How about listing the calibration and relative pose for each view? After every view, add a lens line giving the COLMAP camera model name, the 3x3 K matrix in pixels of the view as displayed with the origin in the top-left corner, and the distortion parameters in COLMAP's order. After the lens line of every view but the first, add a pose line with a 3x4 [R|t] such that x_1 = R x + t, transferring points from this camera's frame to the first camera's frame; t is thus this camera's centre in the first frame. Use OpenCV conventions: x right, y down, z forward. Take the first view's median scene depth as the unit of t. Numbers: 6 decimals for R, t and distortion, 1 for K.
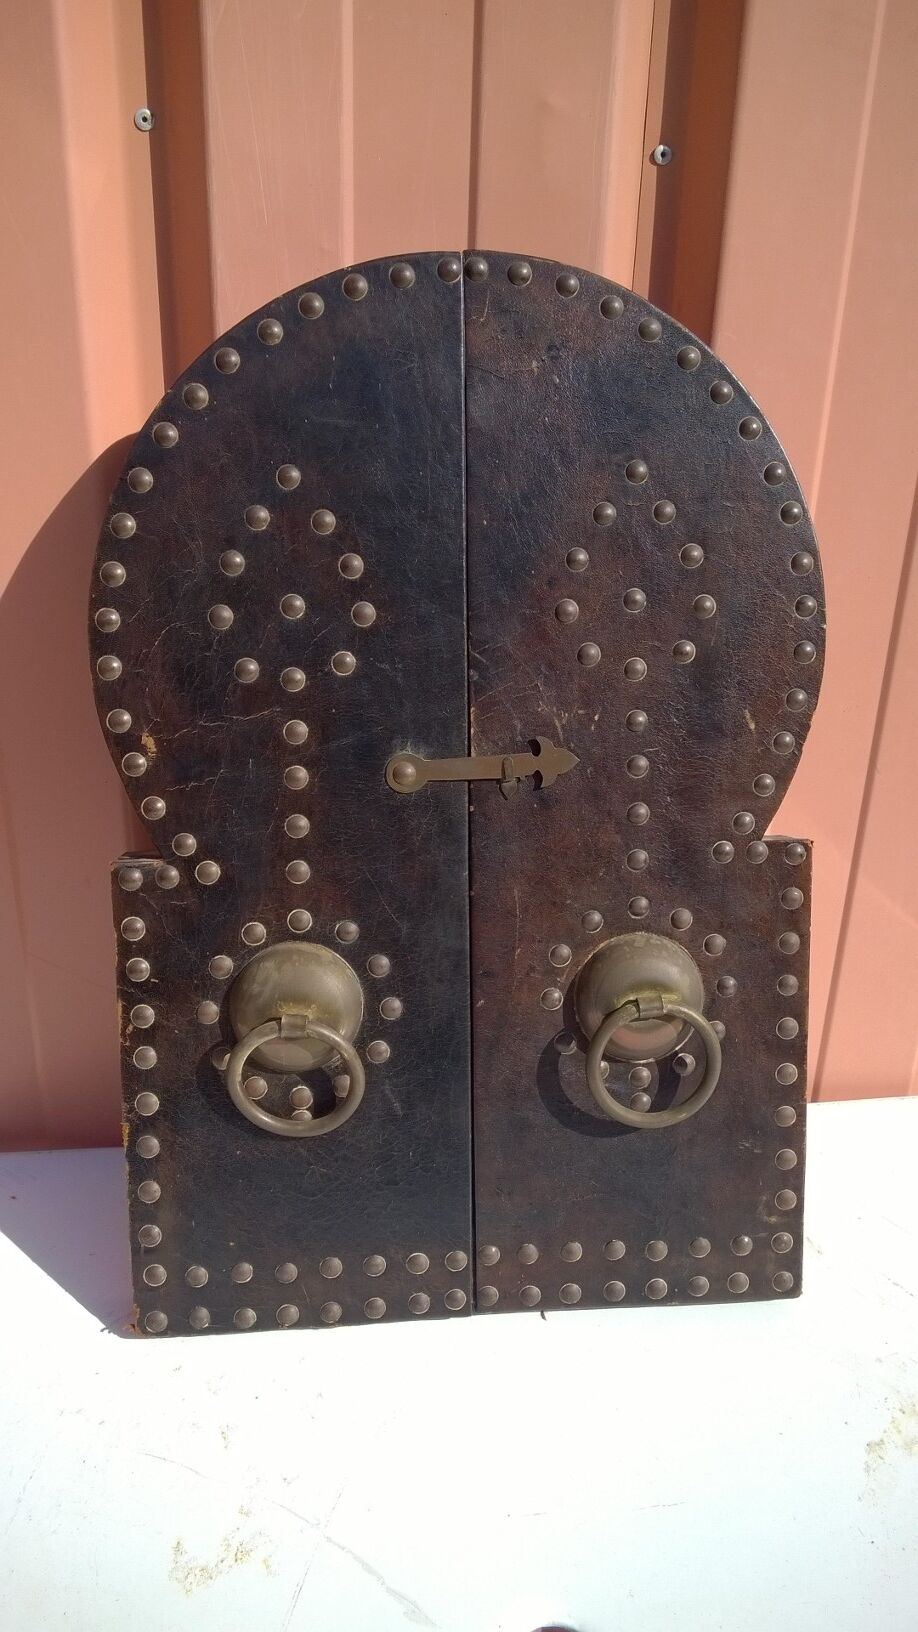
lens RADIAL K [[1223.6, 0, 468.6], [0, 1223.6, 820.4], [0, 0, 1]] dist [0.001792, -0.016434]
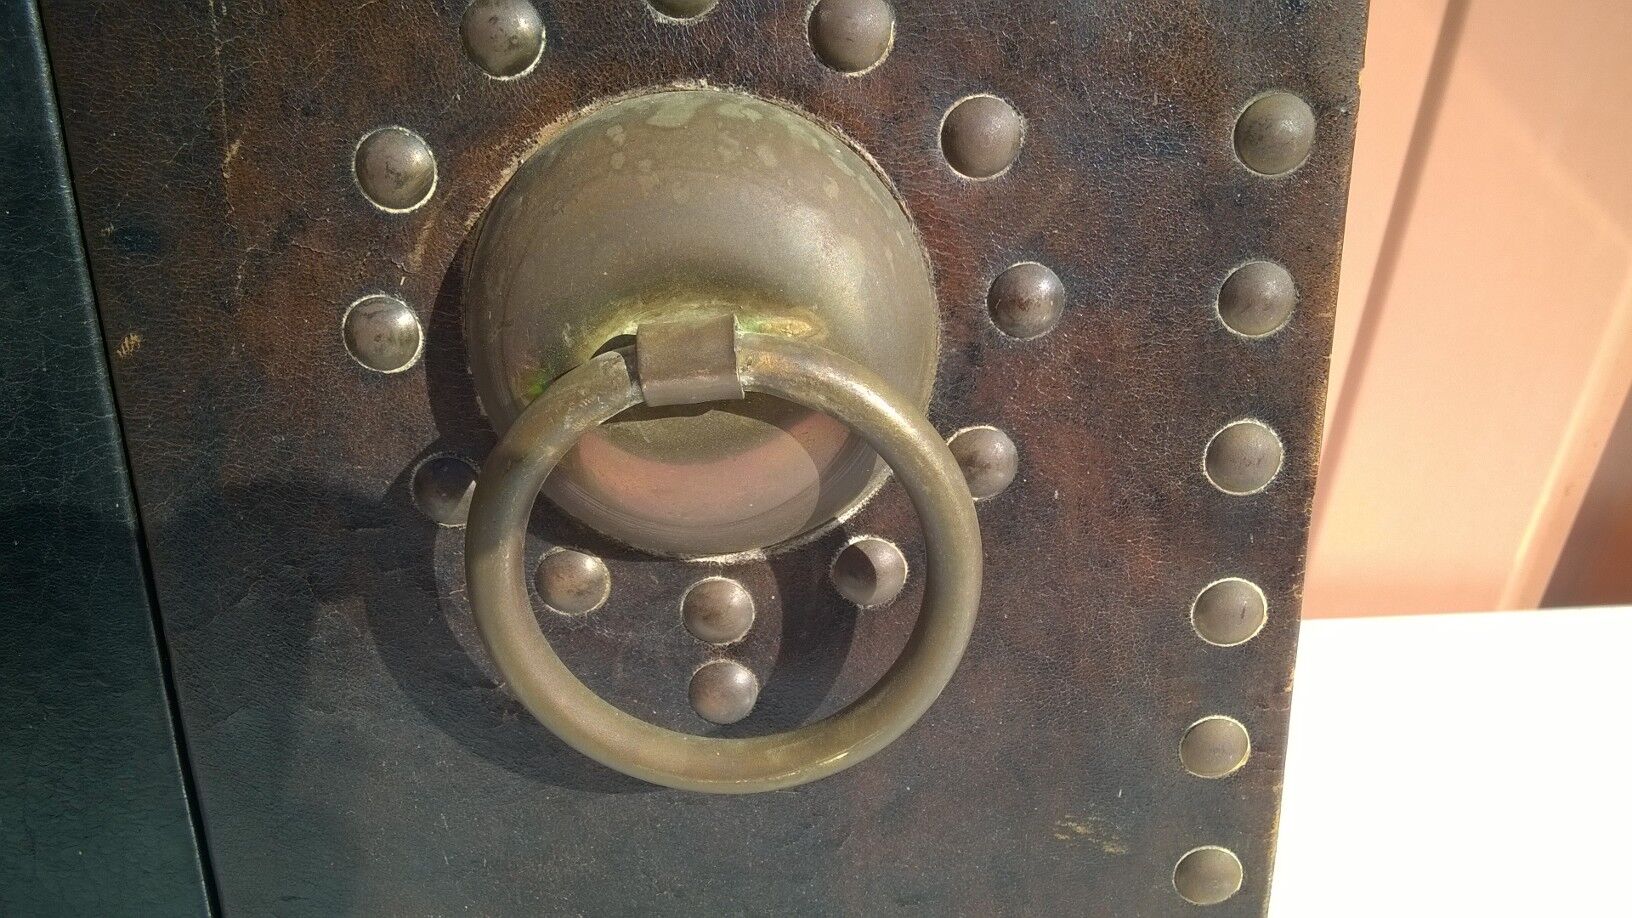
lens RADIAL K [[1223.6, 0, 821.6], [0, 1223.6, 455.2], [0, 0, 1]] dist [0.001792, -0.016434]
pose [[0.997239, 0.022992, -0.070609, 0.191129], [-0.010044, 0.983885, 0.178517, 0.124824], [0.073576, -0.177315, 0.981400, 0.745175]]
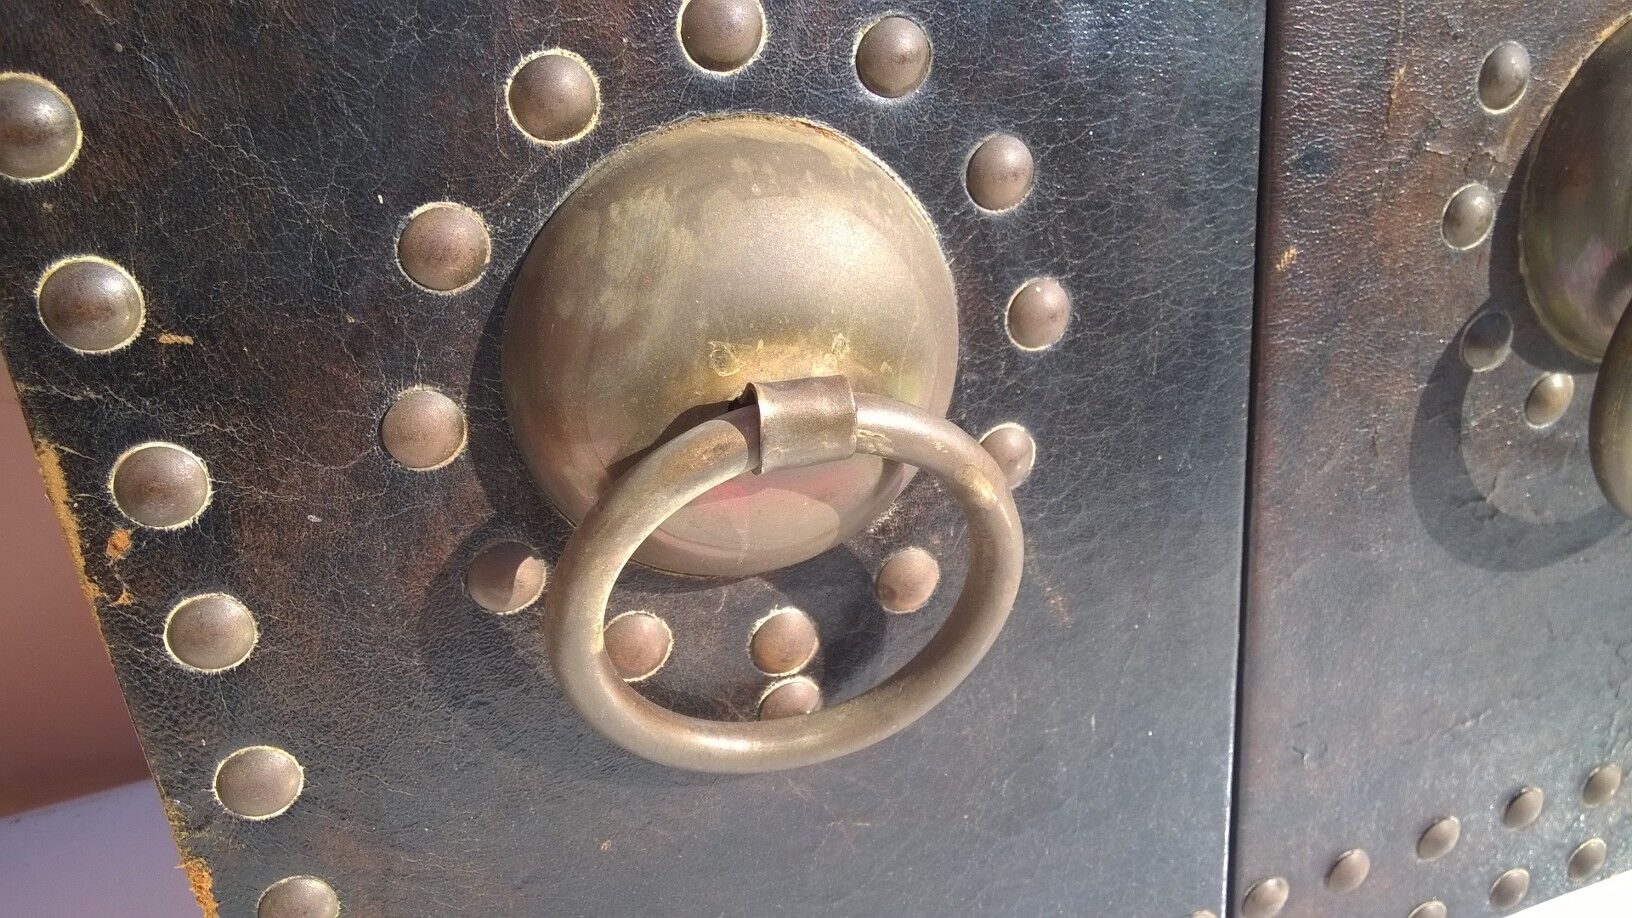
lens RADIAL K [[1223.6, 0, 833.9], [0, 1223.6, 456.7], [0, 0, 1]] dist [0.001792, -0.016434]
pose [[0.958299, -0.173535, 0.227042, -0.189993], [0.113940, 0.960646, 0.253333, 0.106295], [-0.262069, -0.216900, 0.940359, 0.729969]]
